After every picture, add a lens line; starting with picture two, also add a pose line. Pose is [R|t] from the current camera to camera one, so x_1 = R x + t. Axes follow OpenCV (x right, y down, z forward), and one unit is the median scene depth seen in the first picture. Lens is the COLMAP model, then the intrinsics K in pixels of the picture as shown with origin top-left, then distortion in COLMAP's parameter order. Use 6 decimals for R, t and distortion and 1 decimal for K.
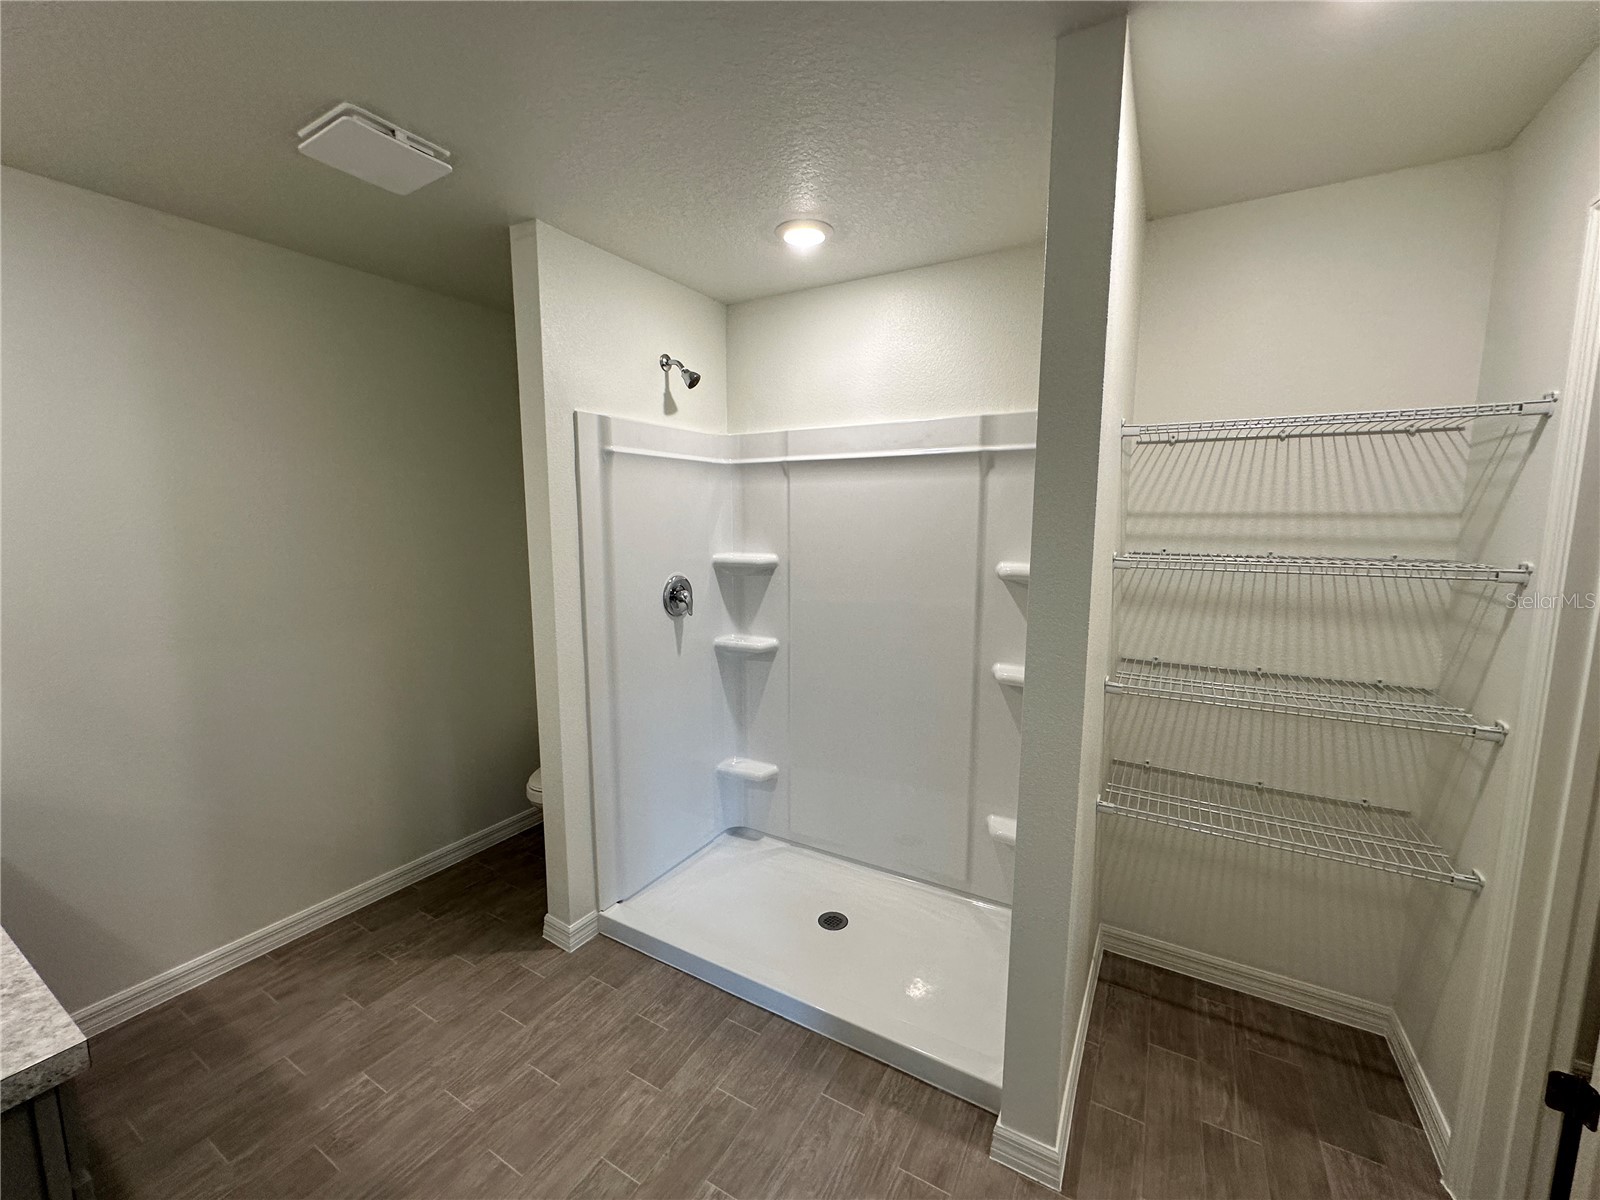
lens RADIAL K [[639.9, 0, 803.4], [0, 639.9, 599.7], [0, 0, 1]] dist [-0.001268, -0.000257]
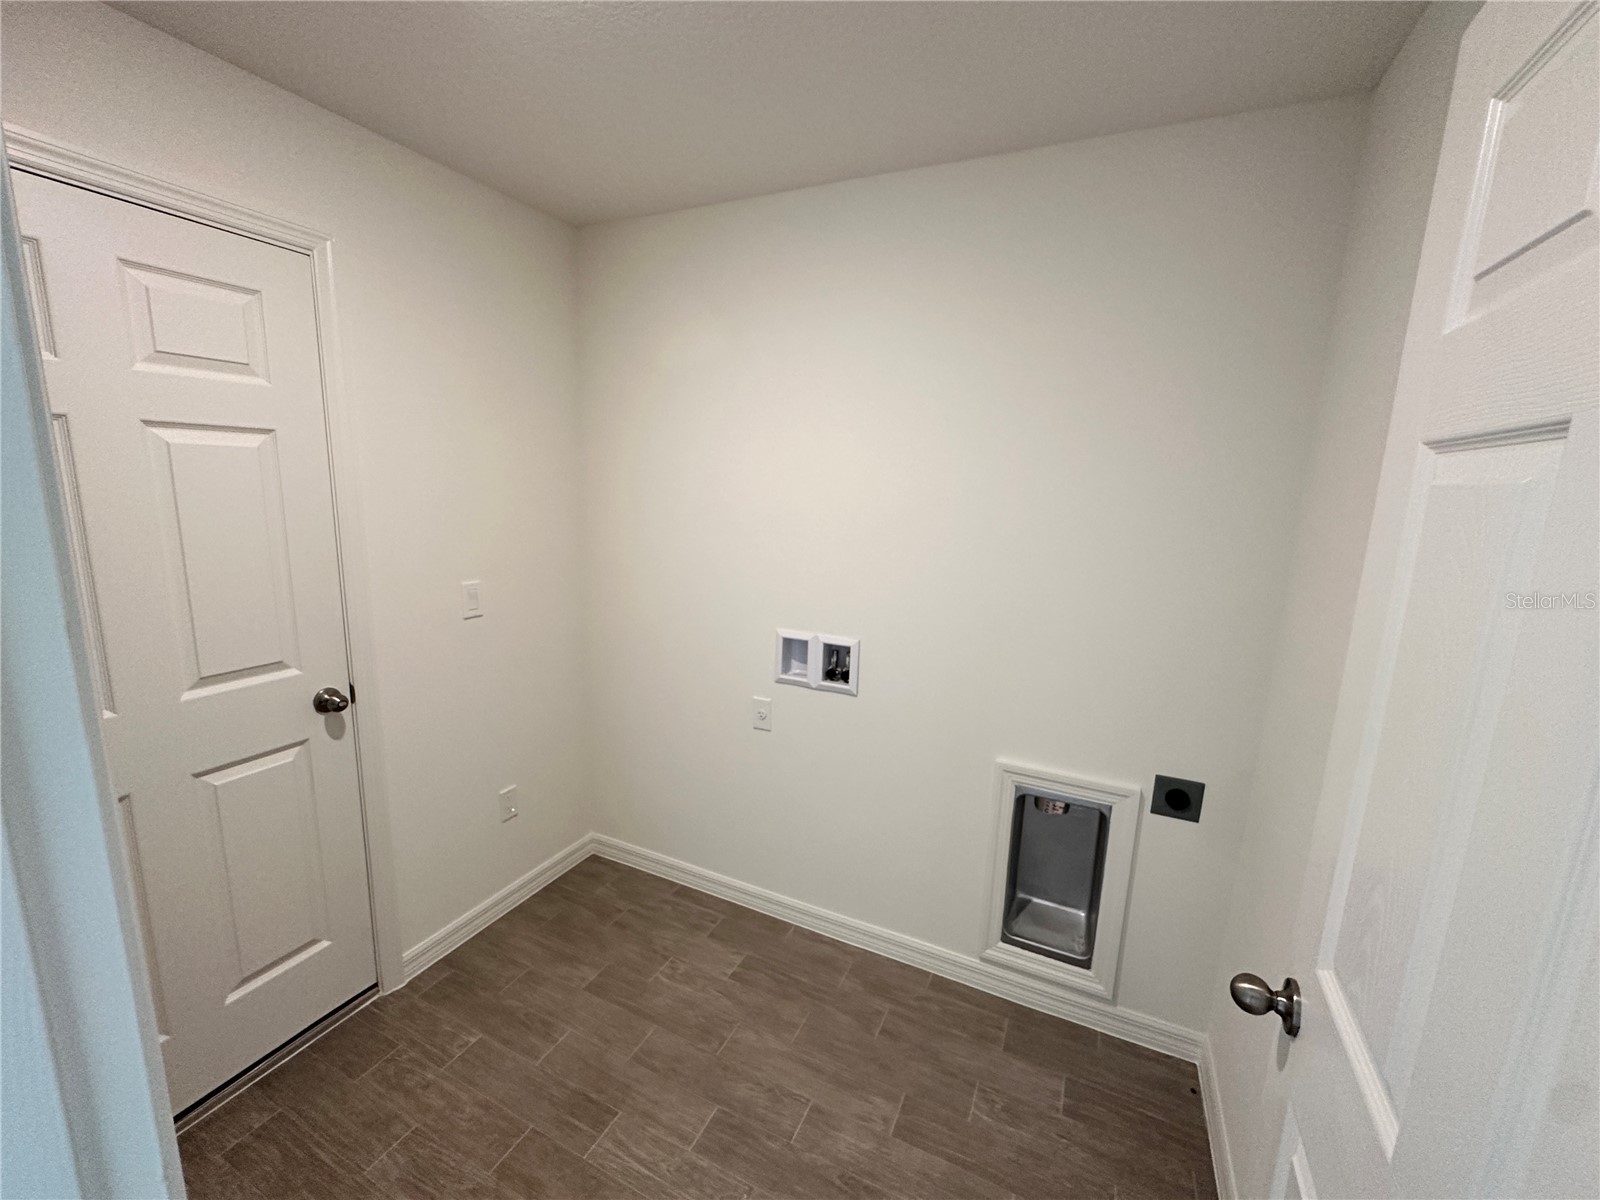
lens RADIAL K [[639.9, 0, 803.4], [0, 639.9, 599.7], [0, 0, 1]] dist [-0.001268, -0.000257]
pose [[0.084689, 0.168094, -0.982126, 0.501026], [-0.161373, 0.974969, 0.152954, -0.091502], [0.983253, 0.145535, 0.109695, 0.624161]]
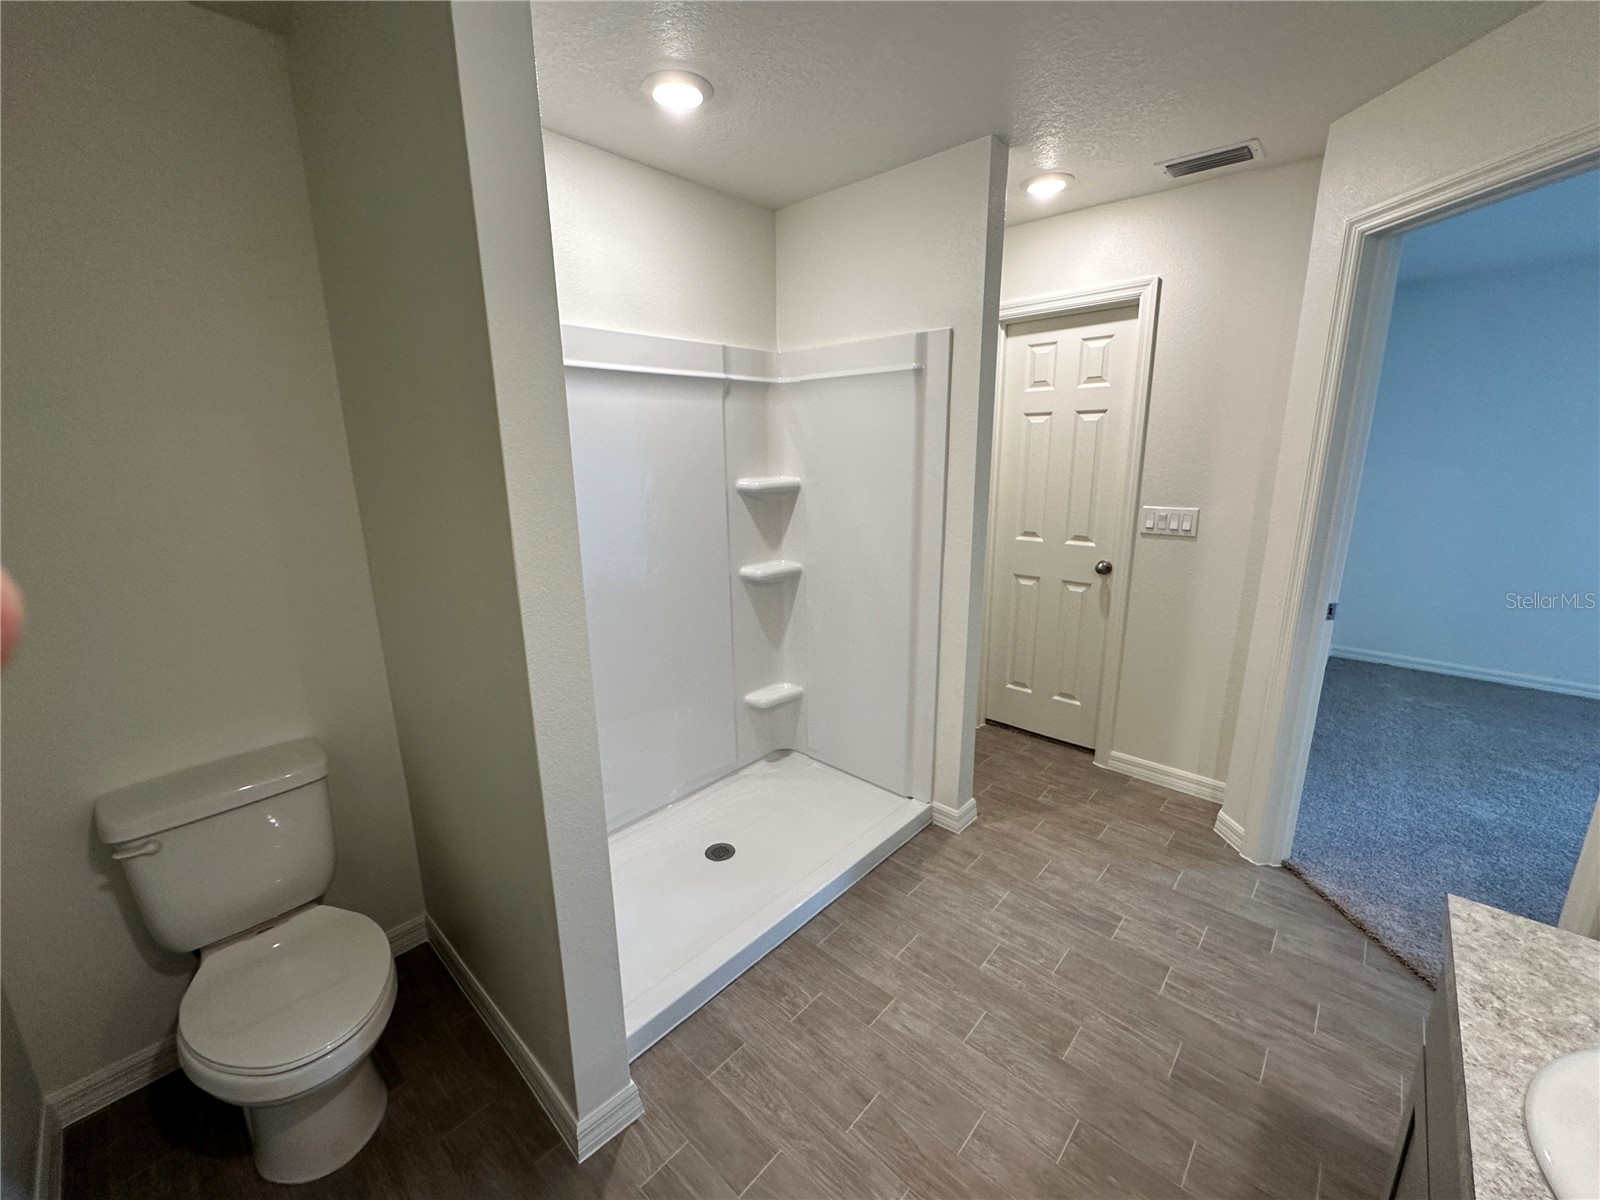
lens RADIAL K [[639.9, 0, 803.4], [0, 639.9, 599.7], [0, 0, 1]] dist [-0.001268, -0.000257]
pose [[0.215491, -0.231363, 0.948702, -1.024098], [0.132928, 0.969433, 0.206225, -0.089047], [-0.967416, 0.081670, 0.239659, 0.789993]]
